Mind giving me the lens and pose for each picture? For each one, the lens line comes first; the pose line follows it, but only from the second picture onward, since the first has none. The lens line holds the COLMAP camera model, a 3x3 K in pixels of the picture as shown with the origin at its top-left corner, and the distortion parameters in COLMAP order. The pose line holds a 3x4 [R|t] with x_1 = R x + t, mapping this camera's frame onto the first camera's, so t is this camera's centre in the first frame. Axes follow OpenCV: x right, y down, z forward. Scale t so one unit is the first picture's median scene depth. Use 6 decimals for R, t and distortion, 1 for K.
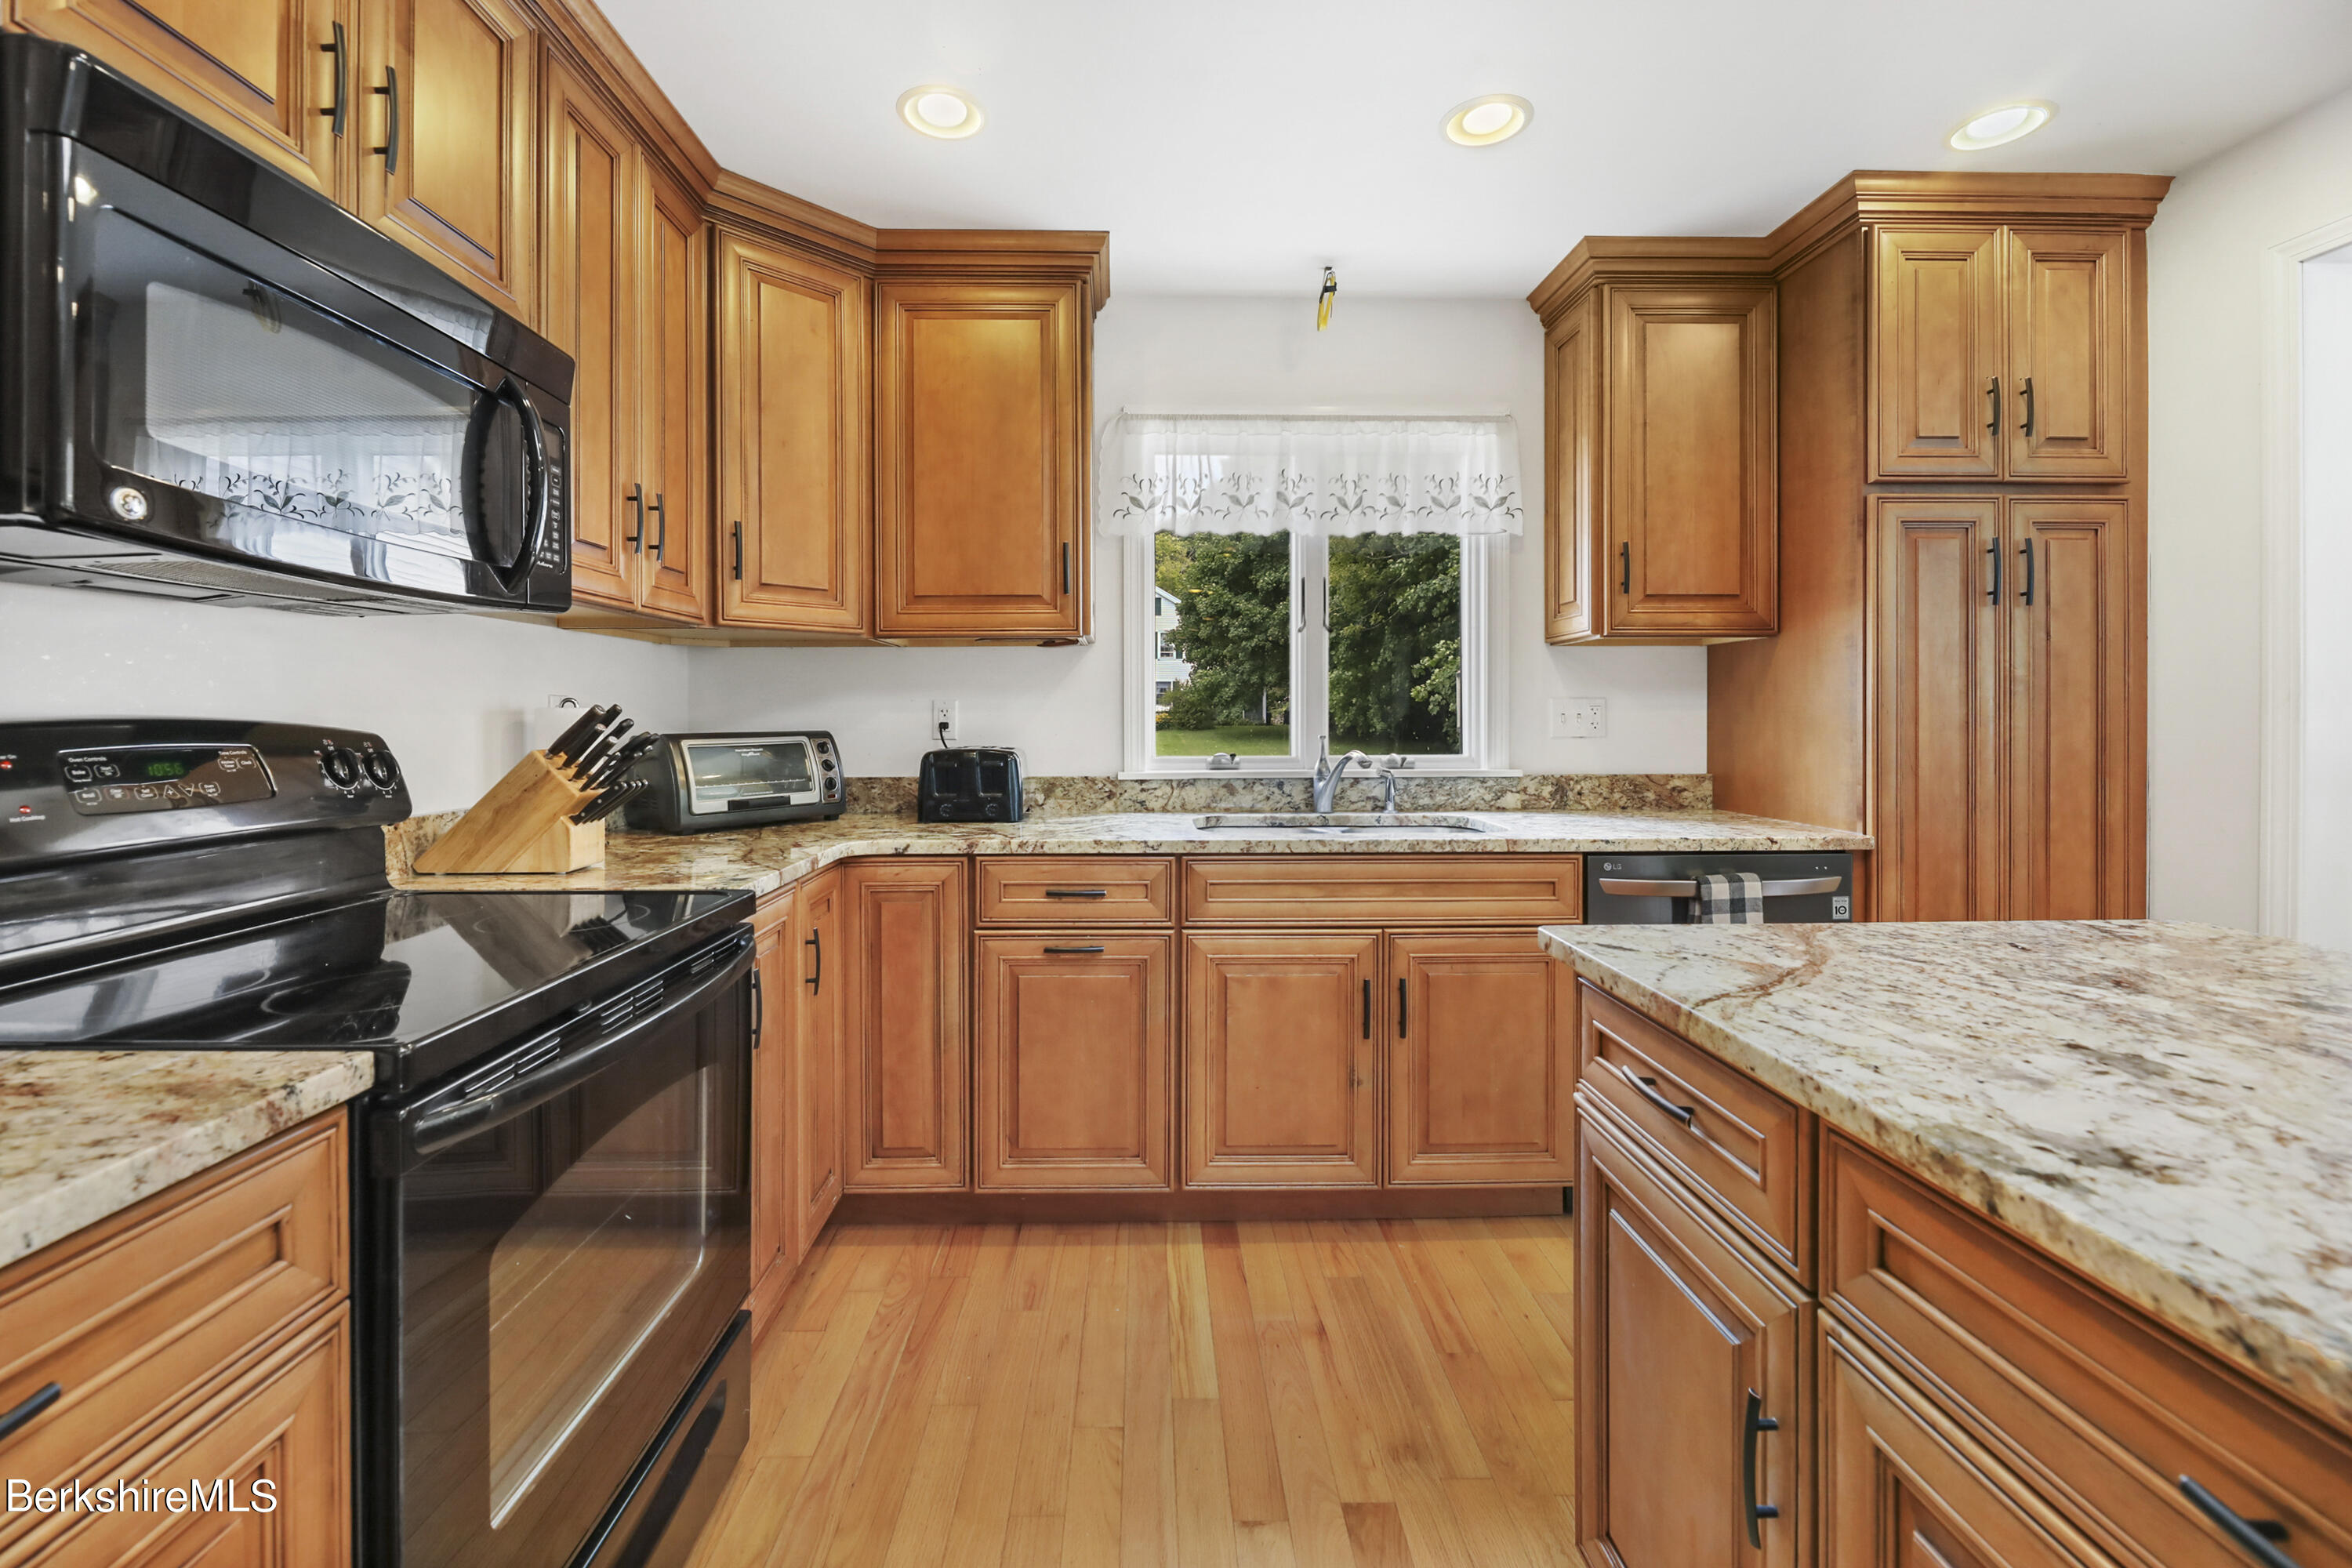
lens RADIAL K [[973.7, 0, 1157.4], [0, 973.7, 716.3], [0, 0, 1]] dist [0.000811, -0.000147]
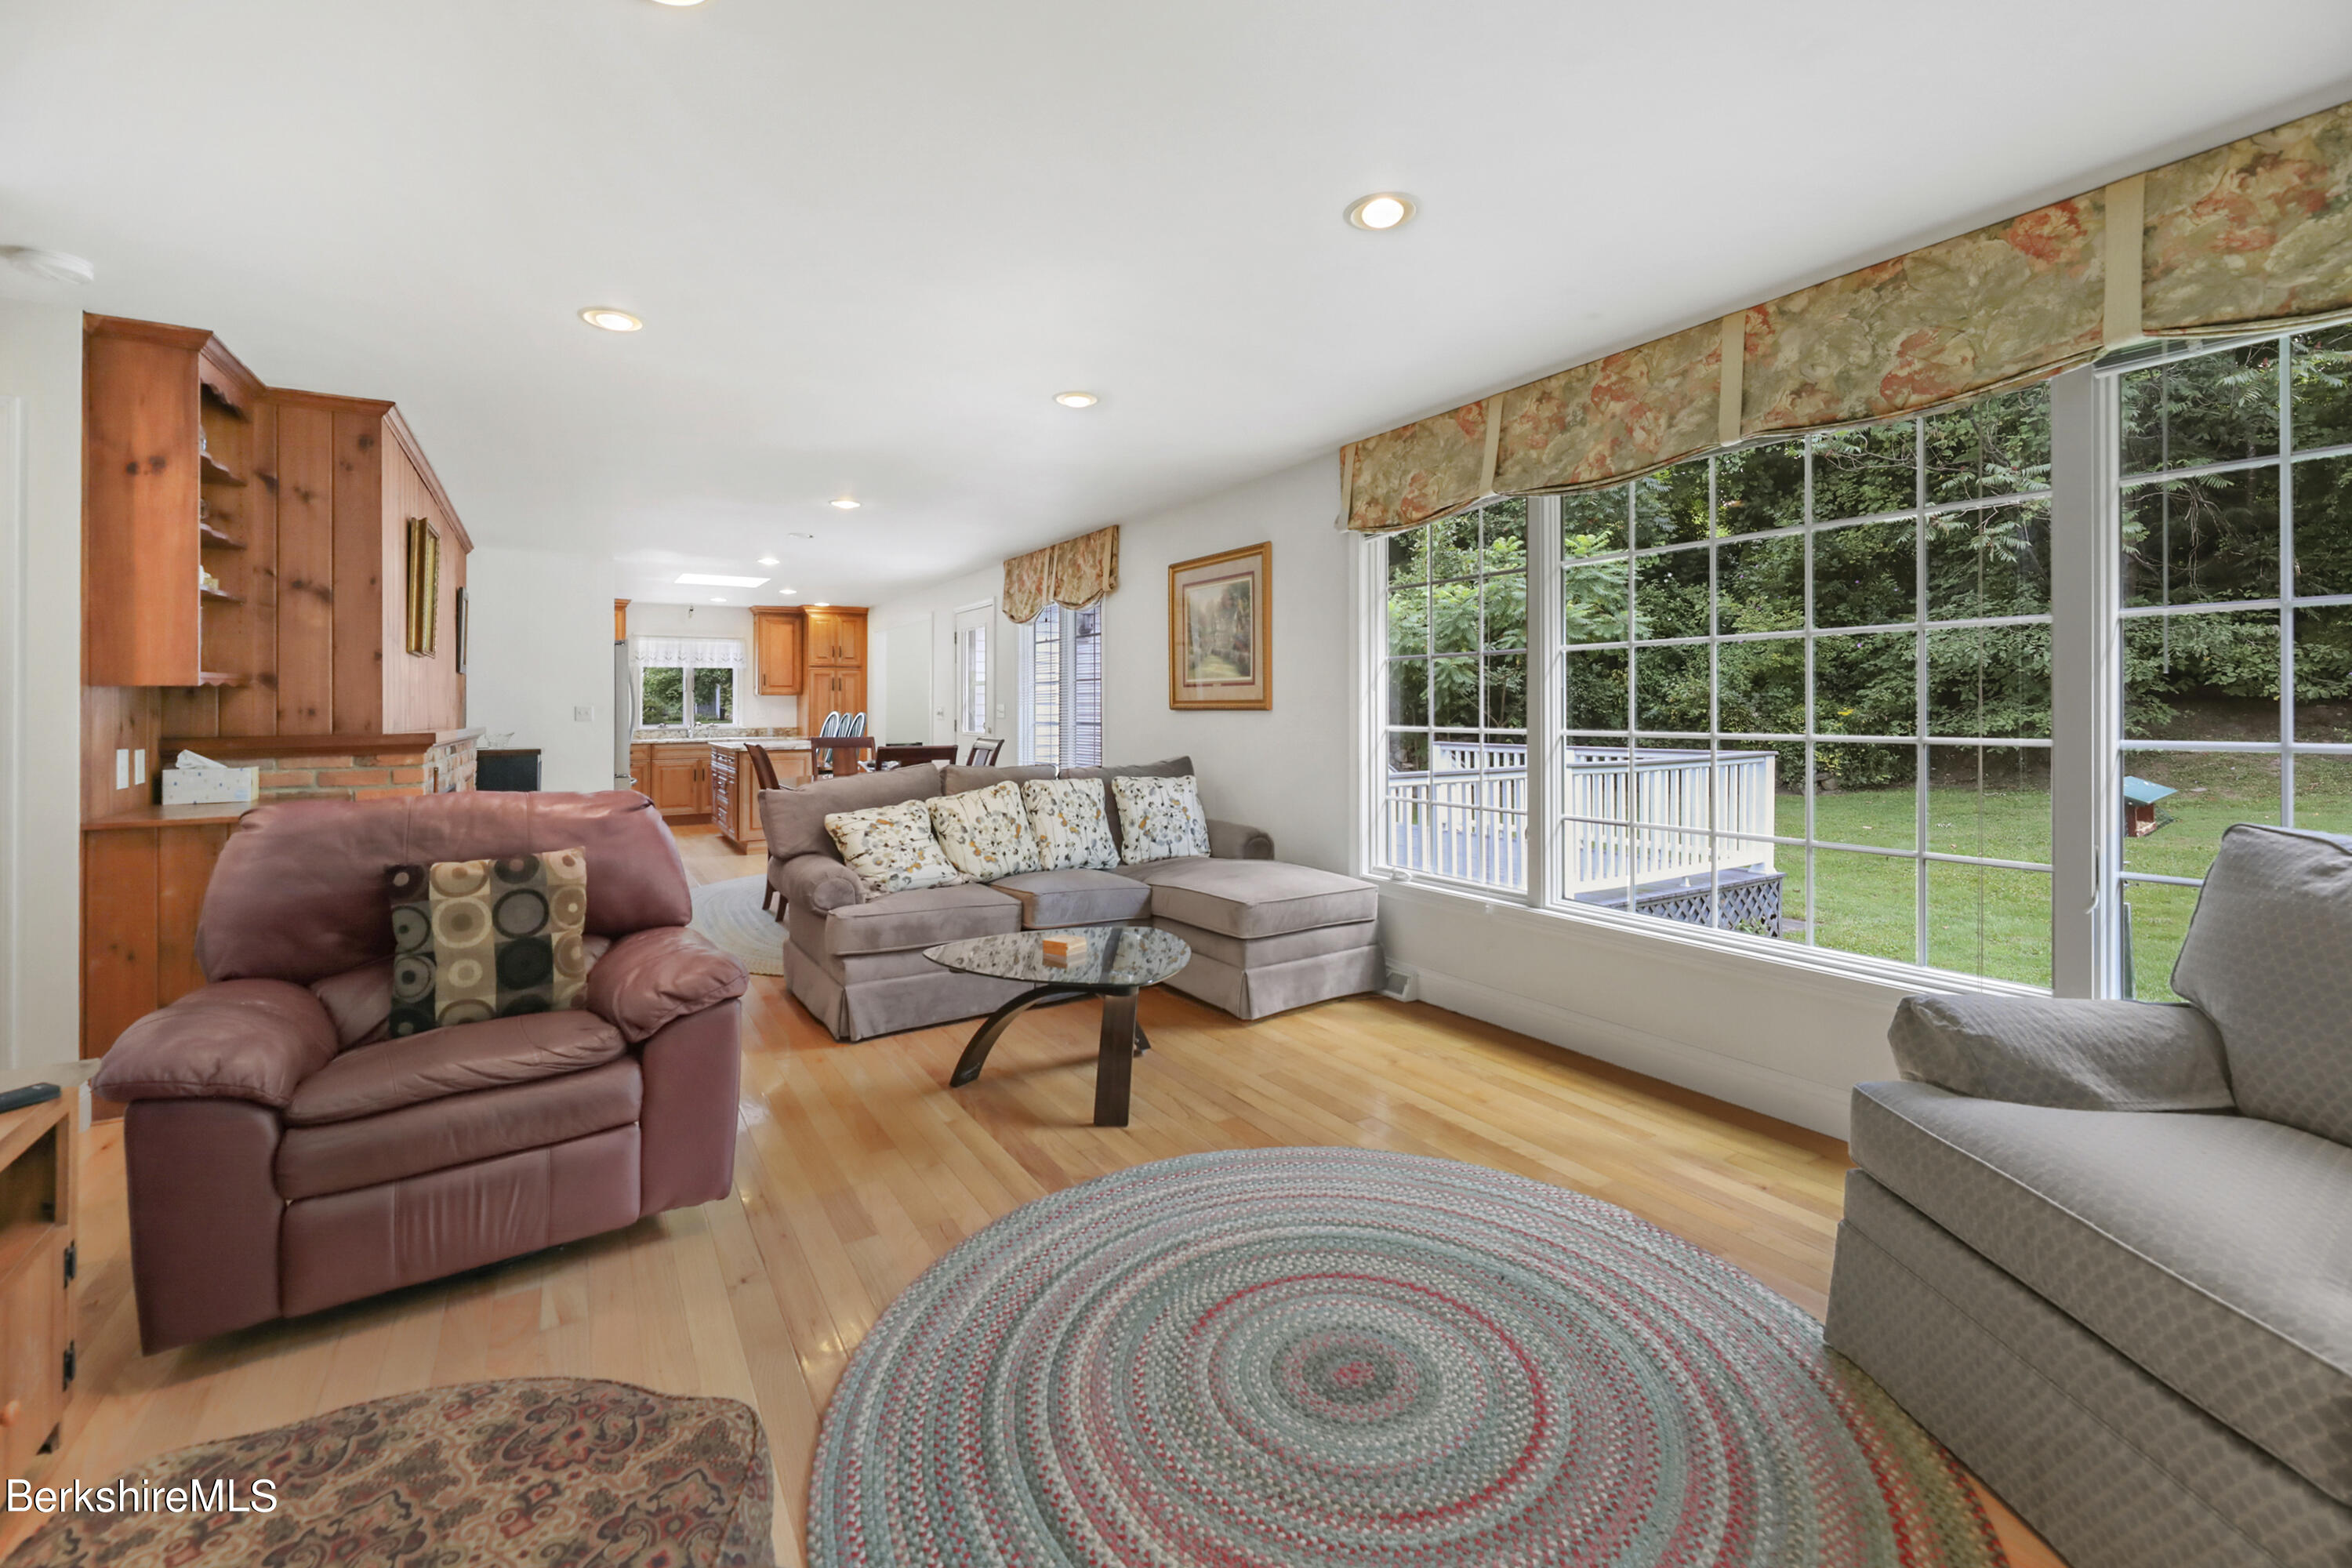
lens RADIAL K [[985.1, 0, 1172.5], [0, 985.1, 681.7], [0, 0, 1]] dist [-0.001999, -0.000271]
pose [[0.862996, 0.008351, 0.505141, -0.181395], [0.006300, 0.999608, -0.027289, -0.008992], [-0.505171, 0.026733, 0.862605, -3.791943]]
